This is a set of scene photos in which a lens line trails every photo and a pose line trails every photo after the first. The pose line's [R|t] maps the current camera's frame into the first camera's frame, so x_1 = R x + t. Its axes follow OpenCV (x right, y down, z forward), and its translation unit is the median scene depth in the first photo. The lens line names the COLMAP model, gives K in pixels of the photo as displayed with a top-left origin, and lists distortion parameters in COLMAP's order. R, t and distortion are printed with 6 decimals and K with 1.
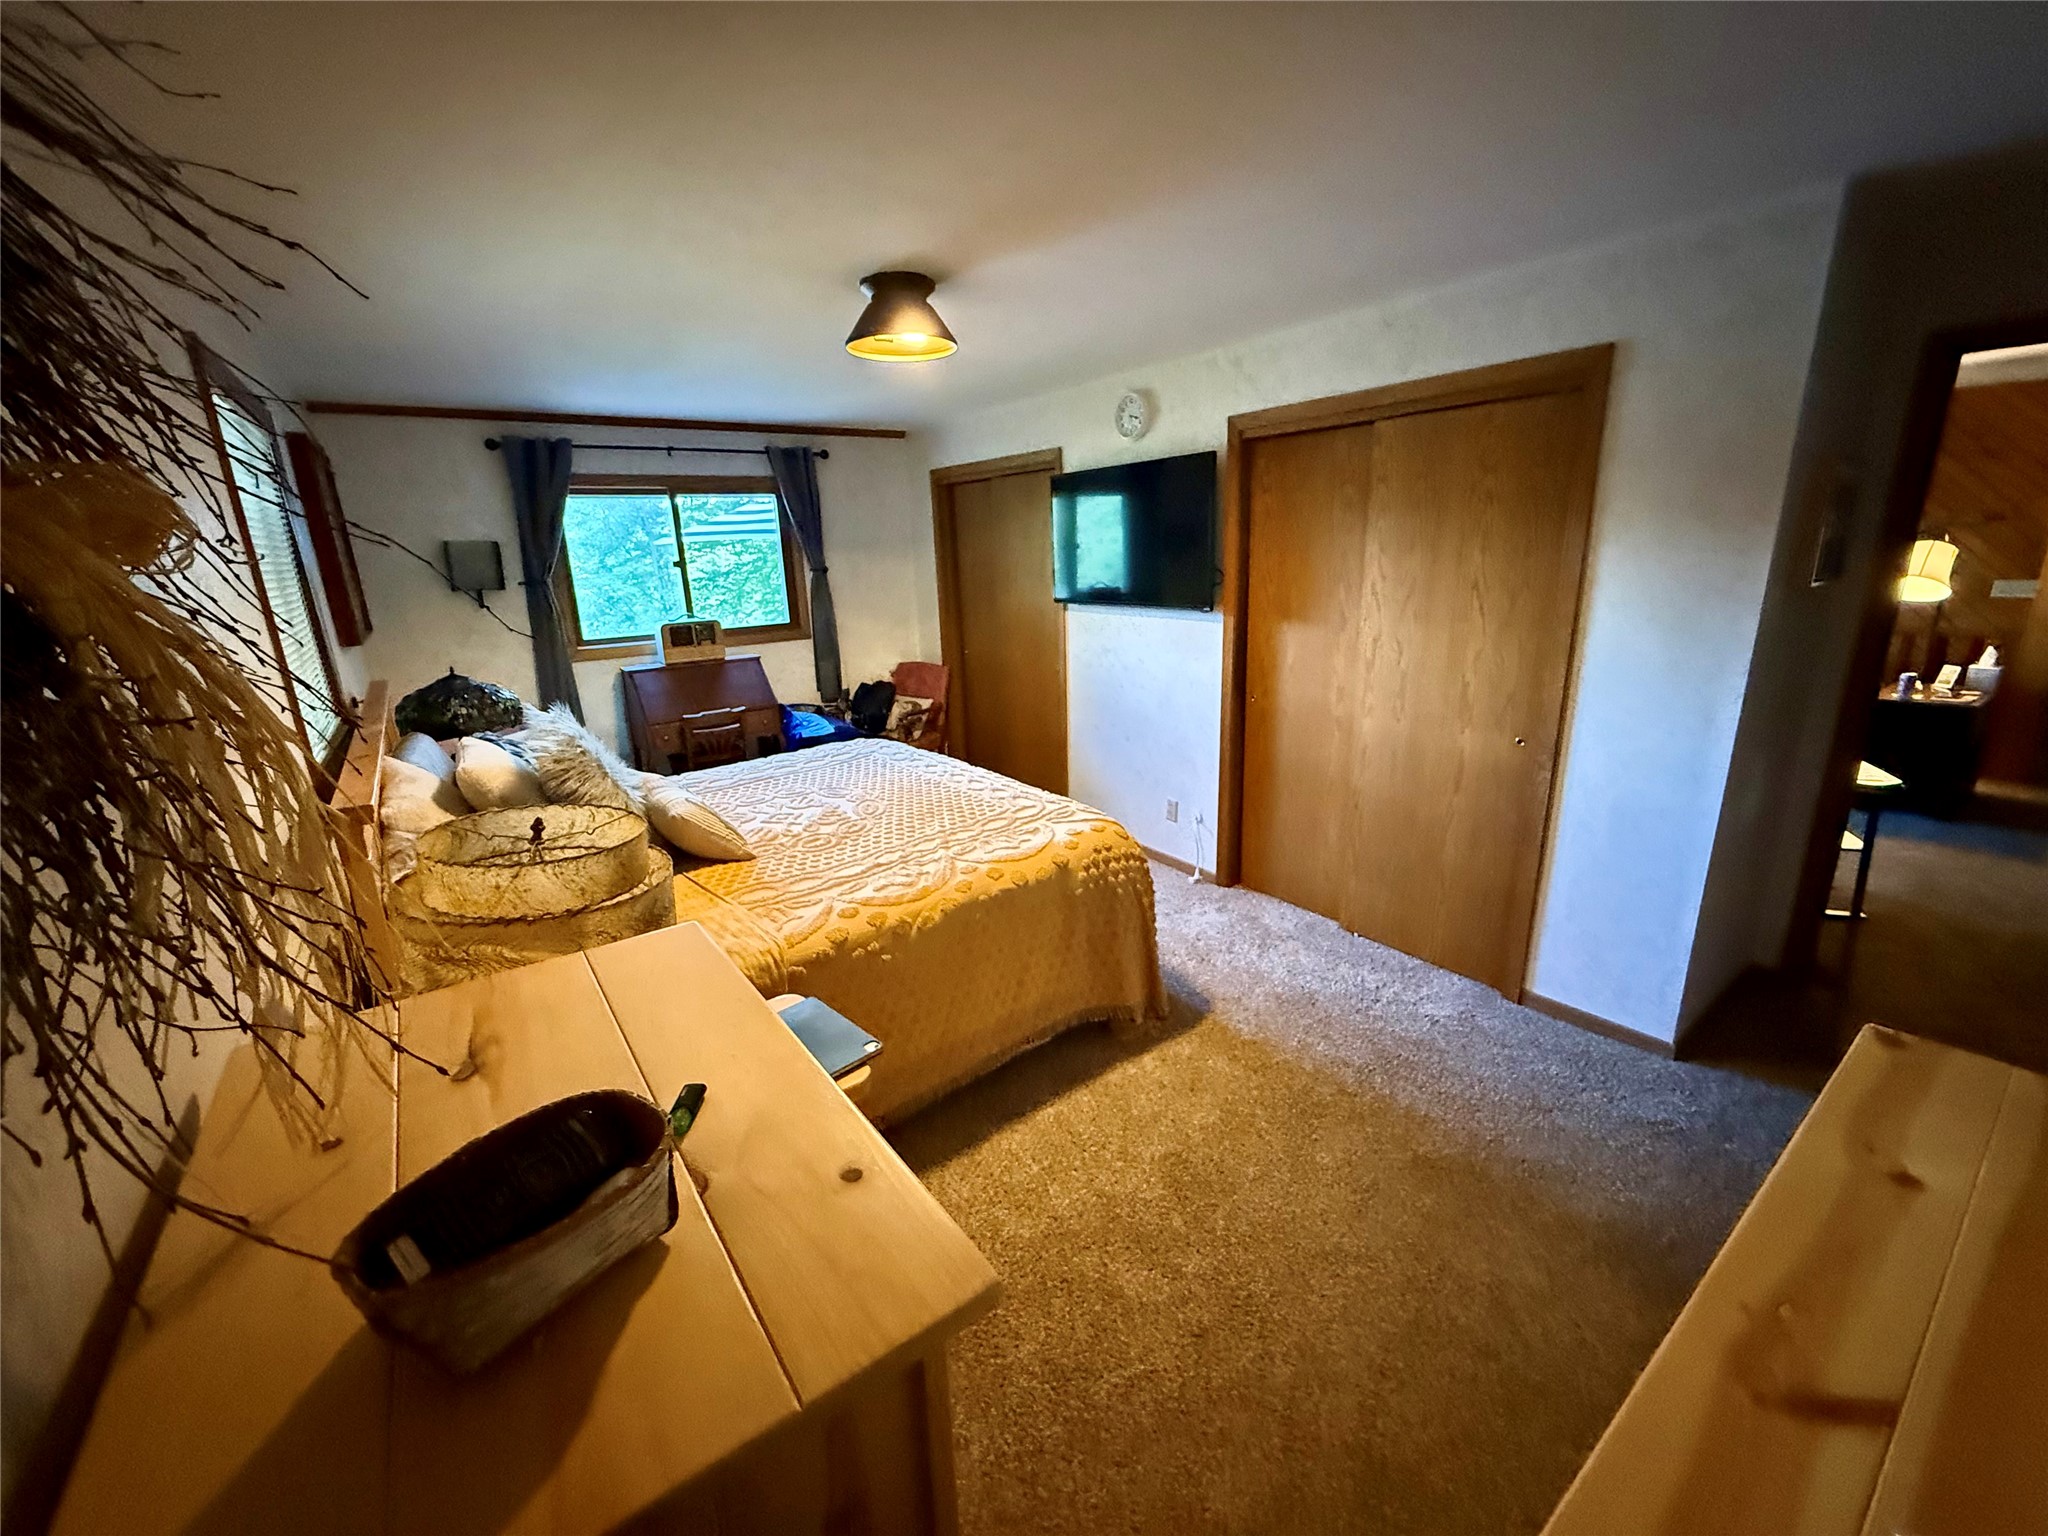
lens RADIAL K [[816.4, 0, 1020.0], [0, 816.4, 764.8], [0, 0, 1]] dist [0.000076, -0.000380]
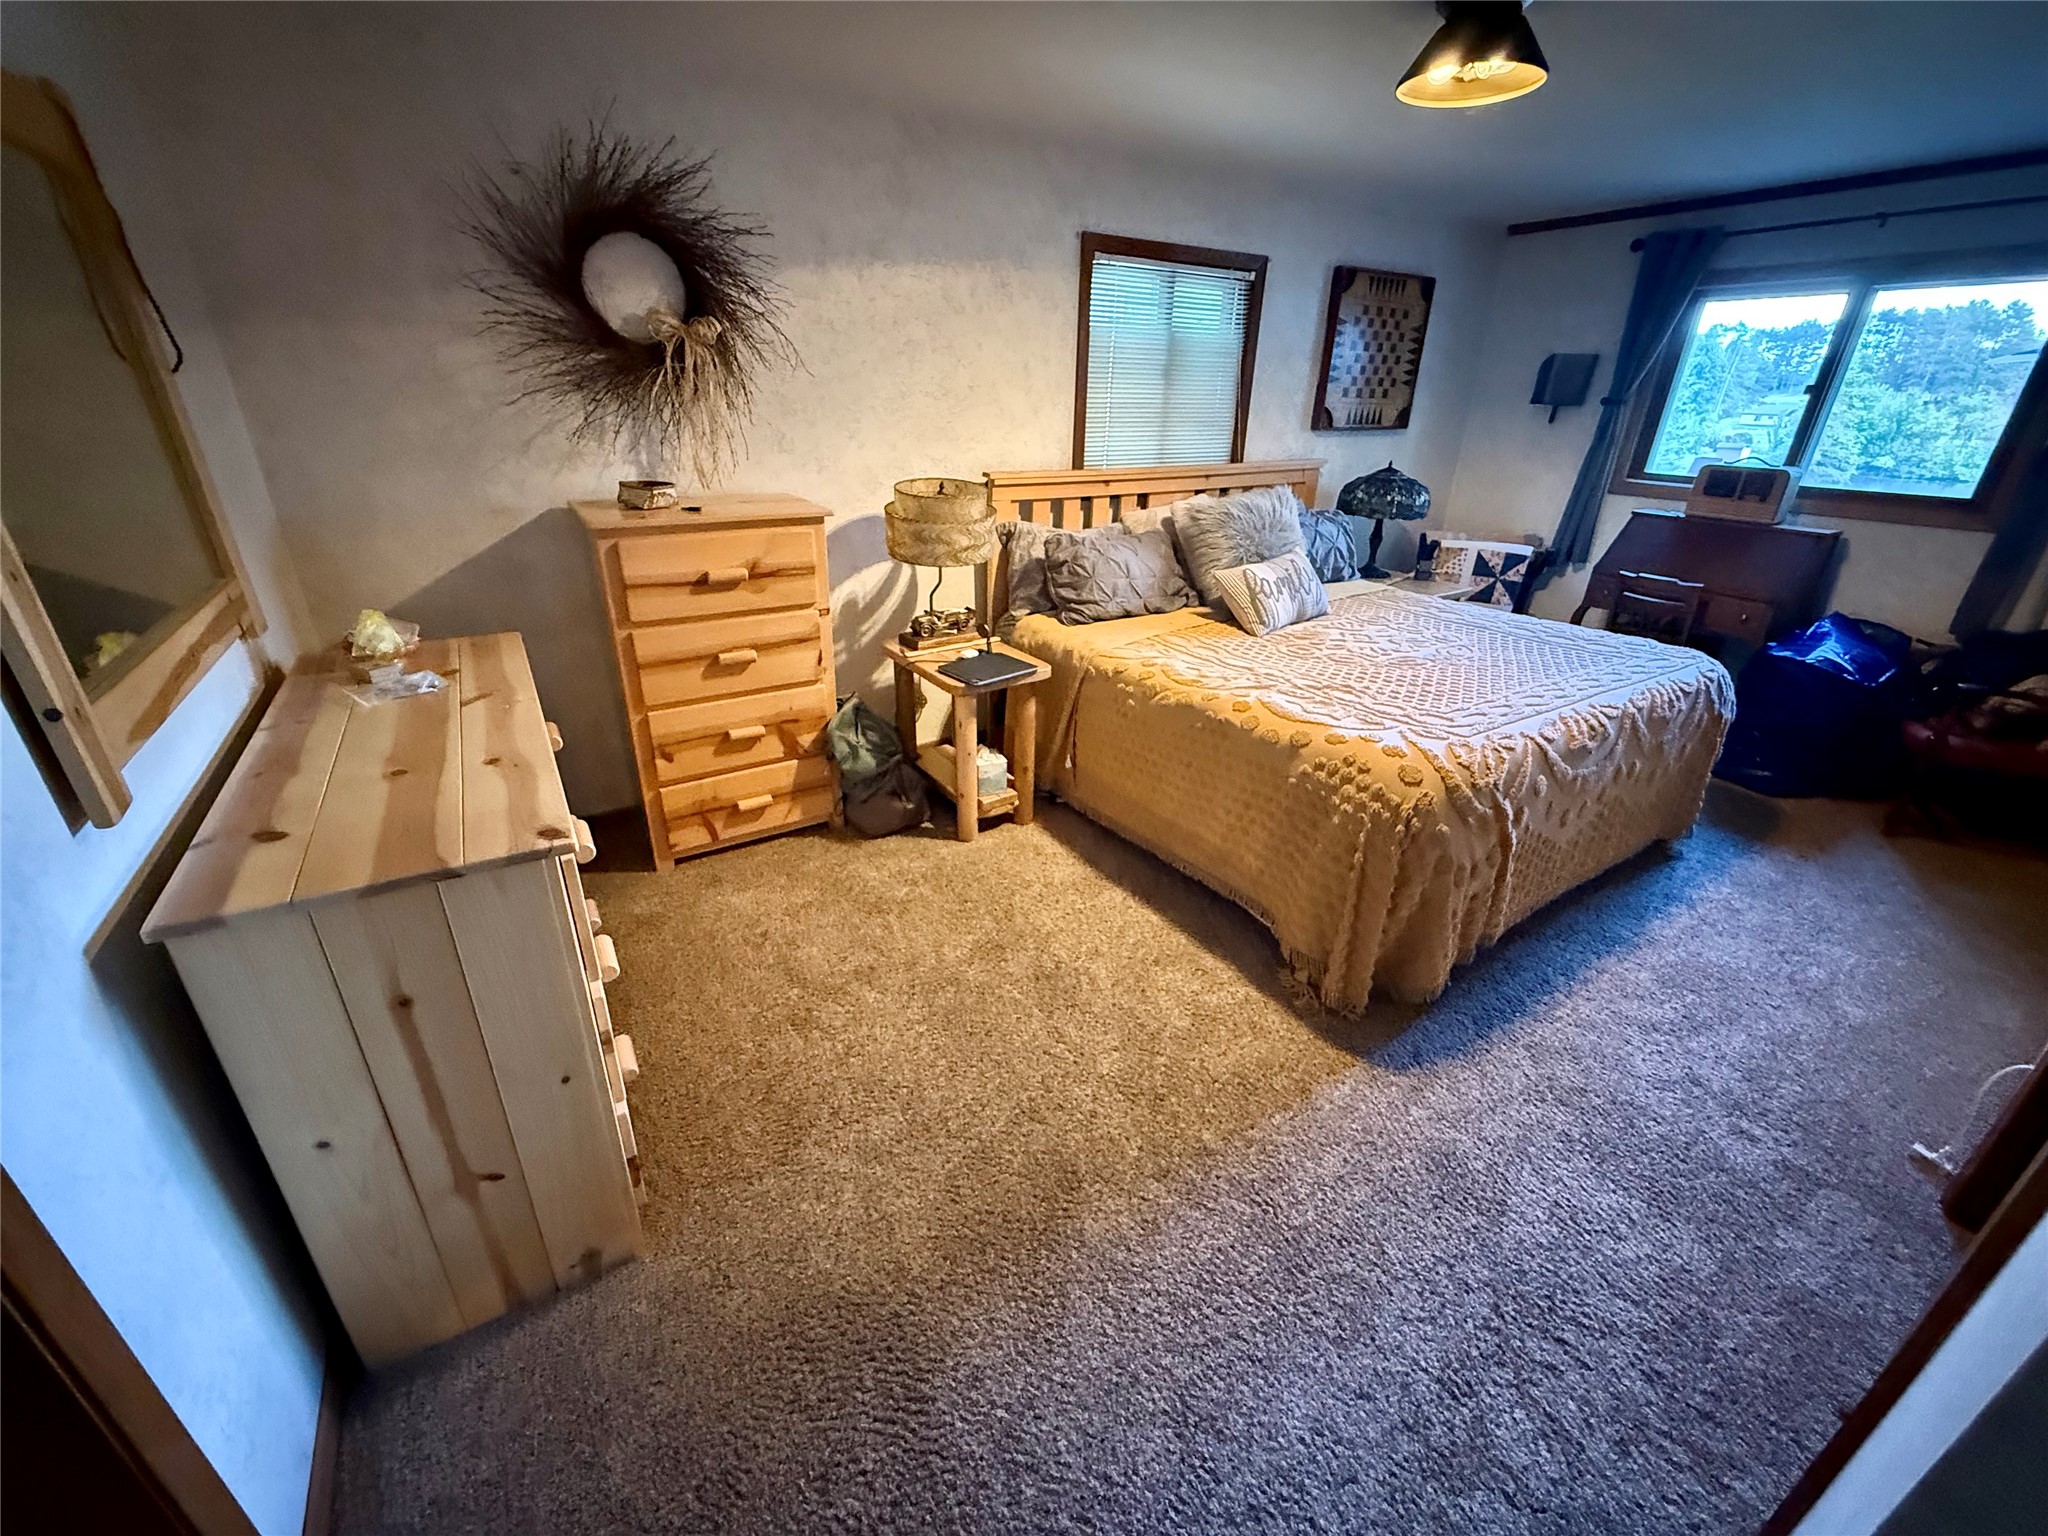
lens RADIAL K [[816.4, 0, 1018.4], [0, 816.4, 765.0], [0, 0, 1]] dist [0.000076, -0.000380]
pose [[-0.061704, 0.449564, -0.891115, 0.760789], [-0.276488, 0.850177, 0.448056, -0.148064], [0.959034, 0.274029, 0.071840, 0.582896]]
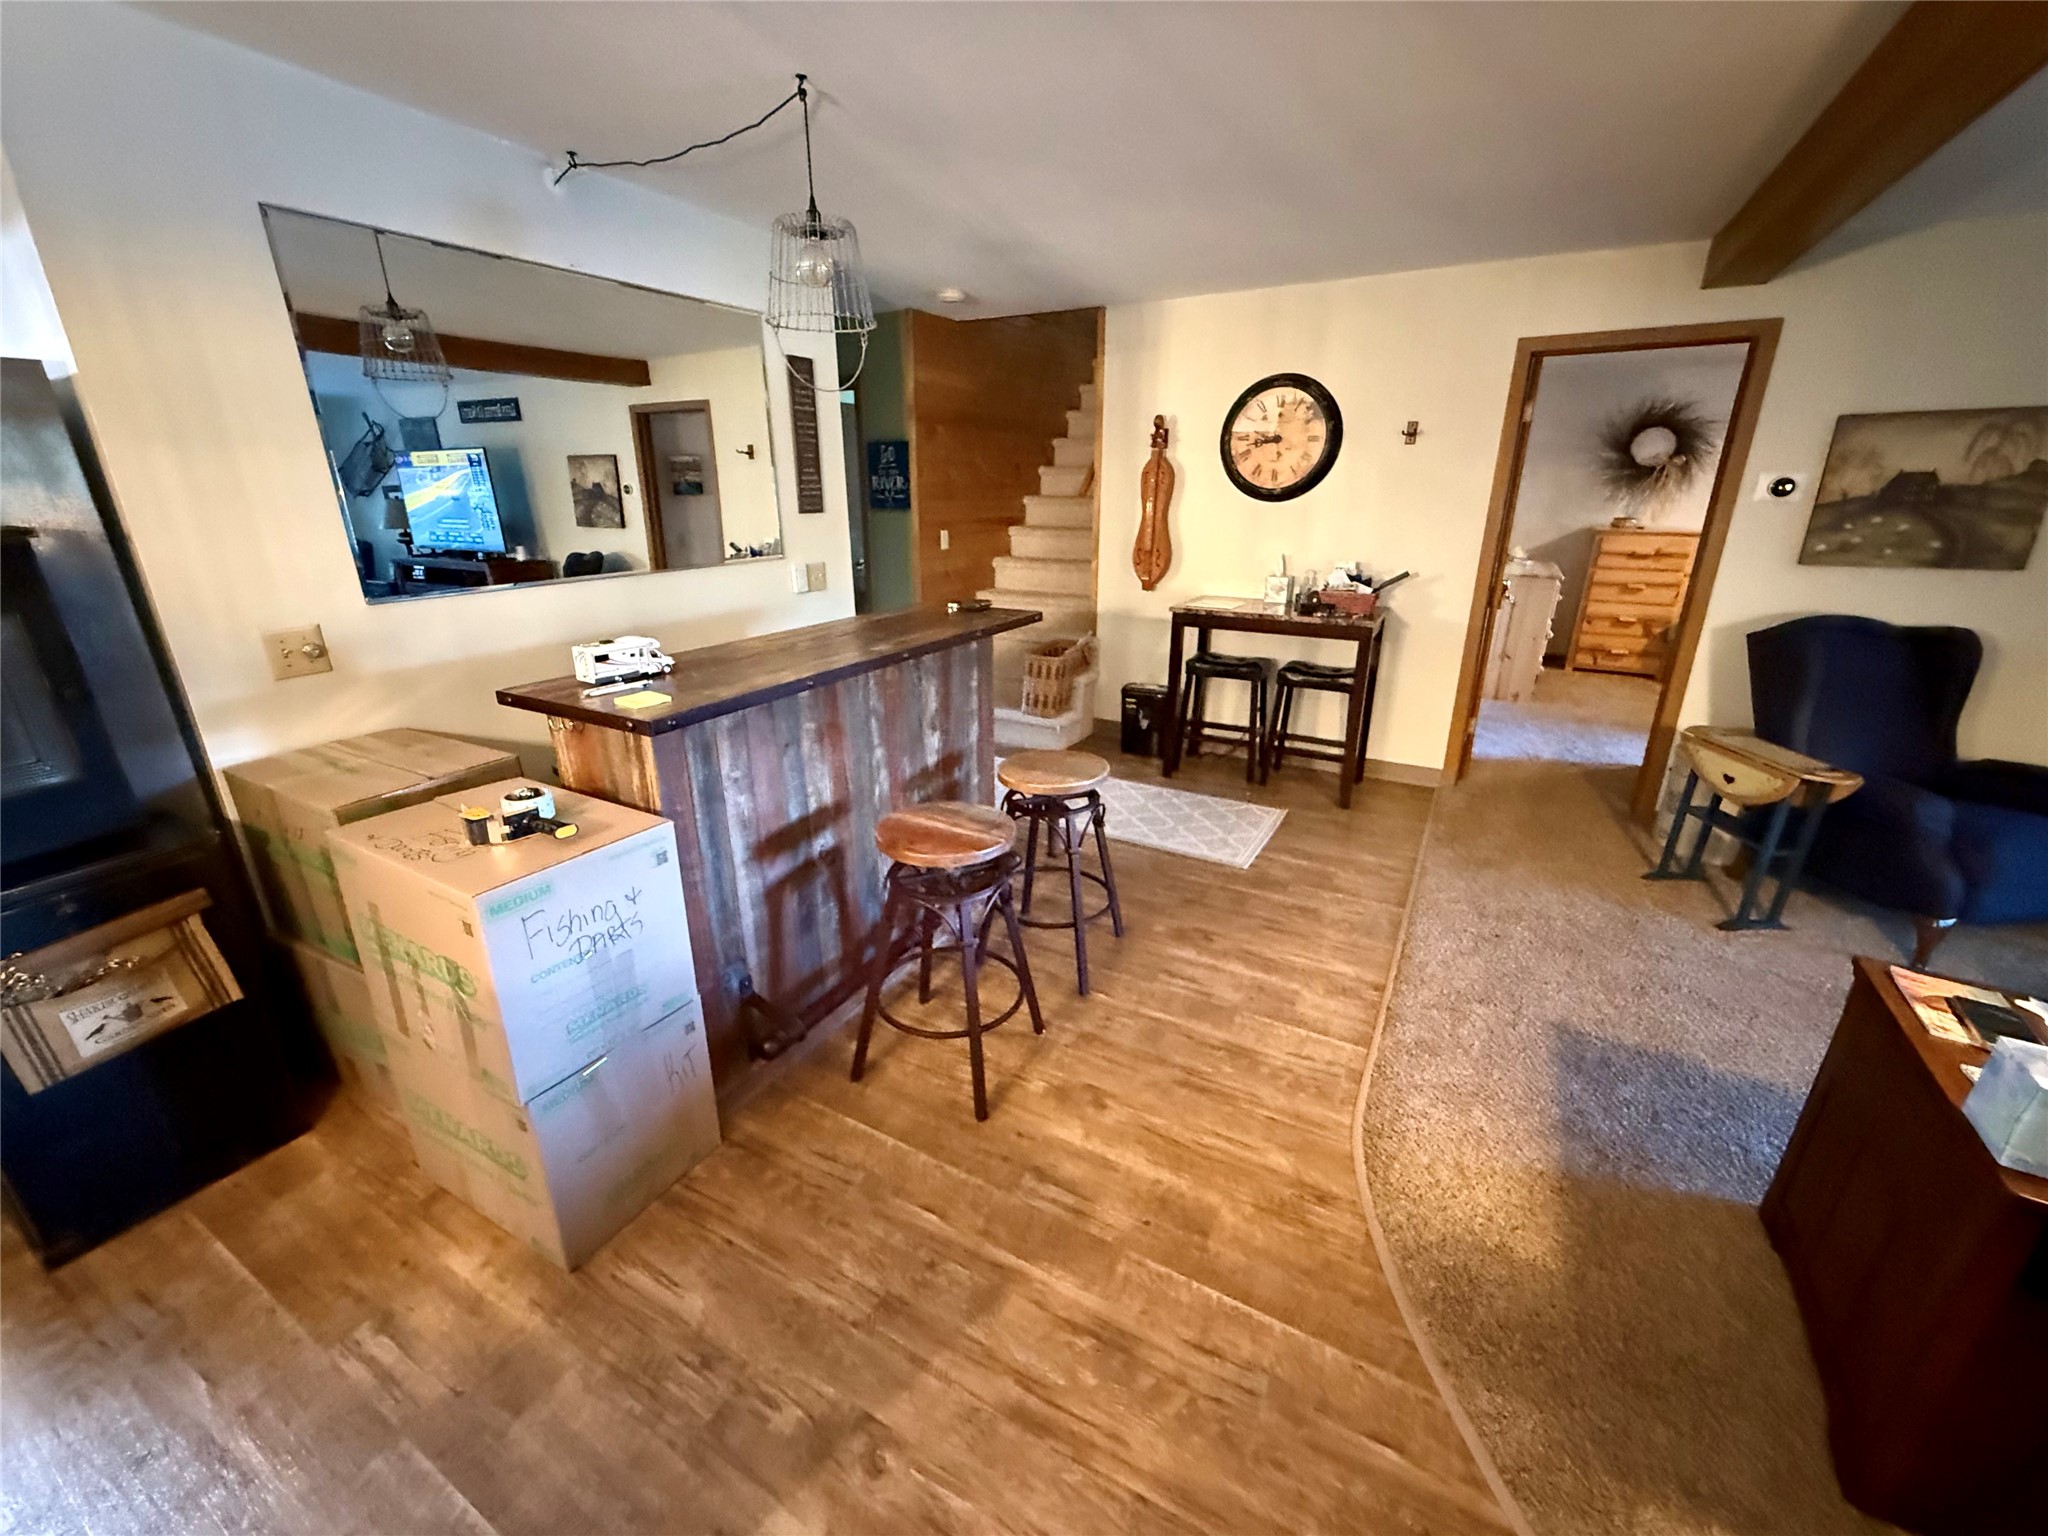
lens RADIAL K [[816.4, 0, 1007.9], [0, 816.4, 771.2], [0, 0, 1]] dist [0.000076, -0.000380]
pose [[-0.903990, 0.181248, -0.387235, 2.430439], [-0.075522, 0.823767, 0.561876, -0.470002], [0.420831, 0.537175, -0.730989, 1.493348]]
